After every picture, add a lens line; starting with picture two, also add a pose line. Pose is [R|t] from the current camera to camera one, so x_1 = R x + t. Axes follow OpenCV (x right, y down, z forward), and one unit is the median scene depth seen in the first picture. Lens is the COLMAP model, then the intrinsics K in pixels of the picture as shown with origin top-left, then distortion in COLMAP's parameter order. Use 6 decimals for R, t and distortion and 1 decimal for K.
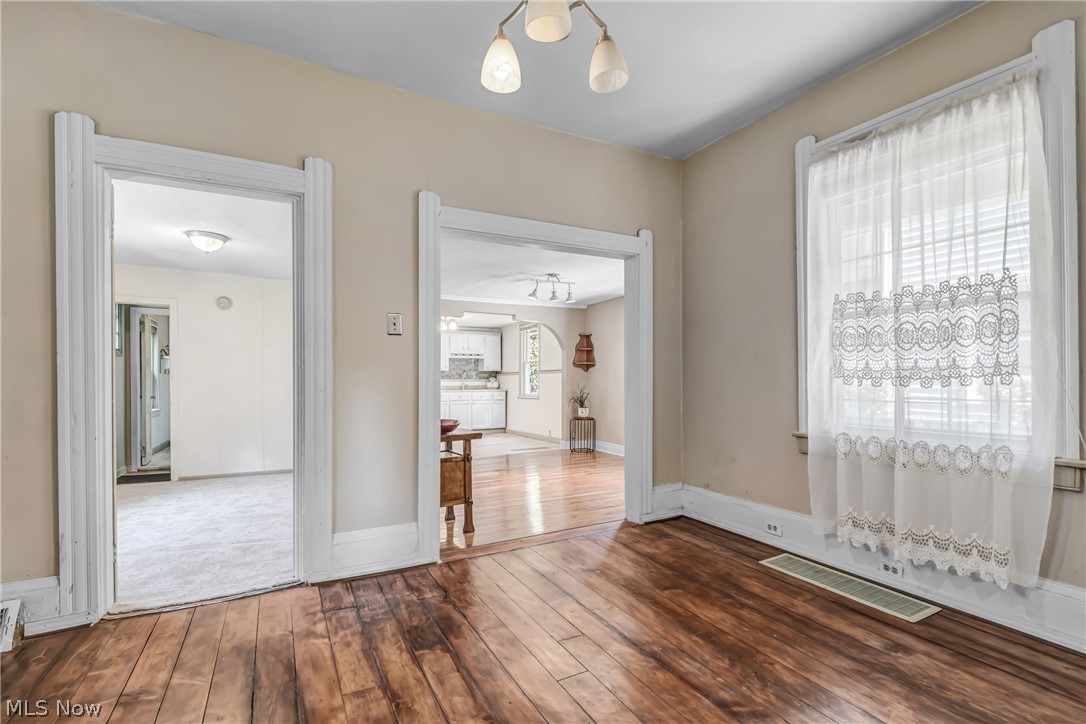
lens RADIAL K [[491.6, 0, 550.0], [0, 491.6, 378.3], [0, 0, 1]] dist [0.000281, -0.000456]
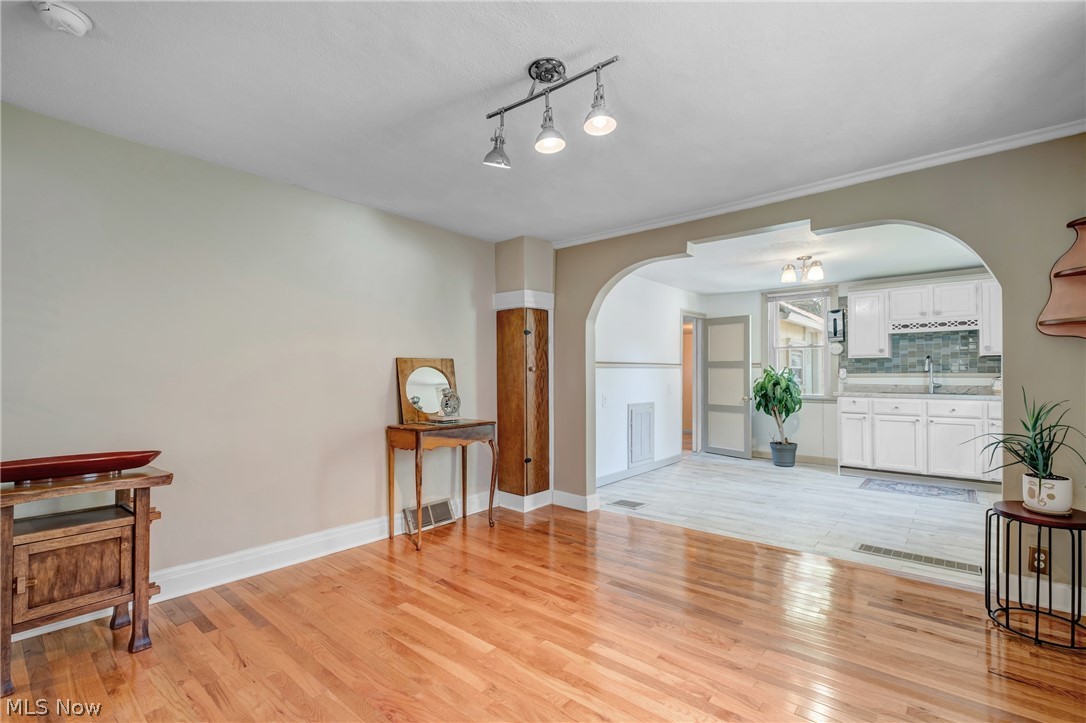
lens RADIAL K [[491.6, 0, 550.0], [0, 491.6, 377.8], [0, 0, 1]] dist [0.000281, -0.000456]
pose [[0.353527, 0.011621, -0.935352, 0.215518], [0.004937, 0.999886, 0.014289, -0.003592], [0.935411, -0.009669, 0.353429, 0.605230]]
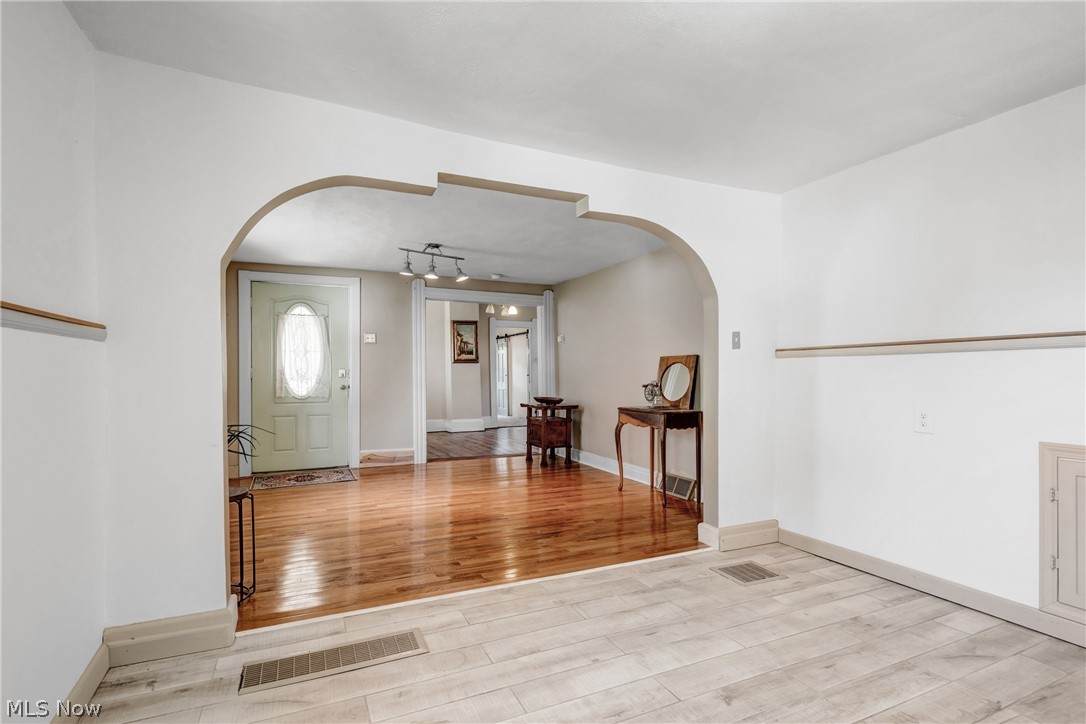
lens RADIAL K [[491.6, 0, 550.0], [0, 491.6, 378.3], [0, 0, 1]] dist [0.000281, -0.000456]
pose [[-0.994399, 0.007811, 0.105404, -0.188149], [0.008380, 0.999953, 0.004958, 0.006051], [-0.105360, 0.005813, -0.994417, 1.248391]]
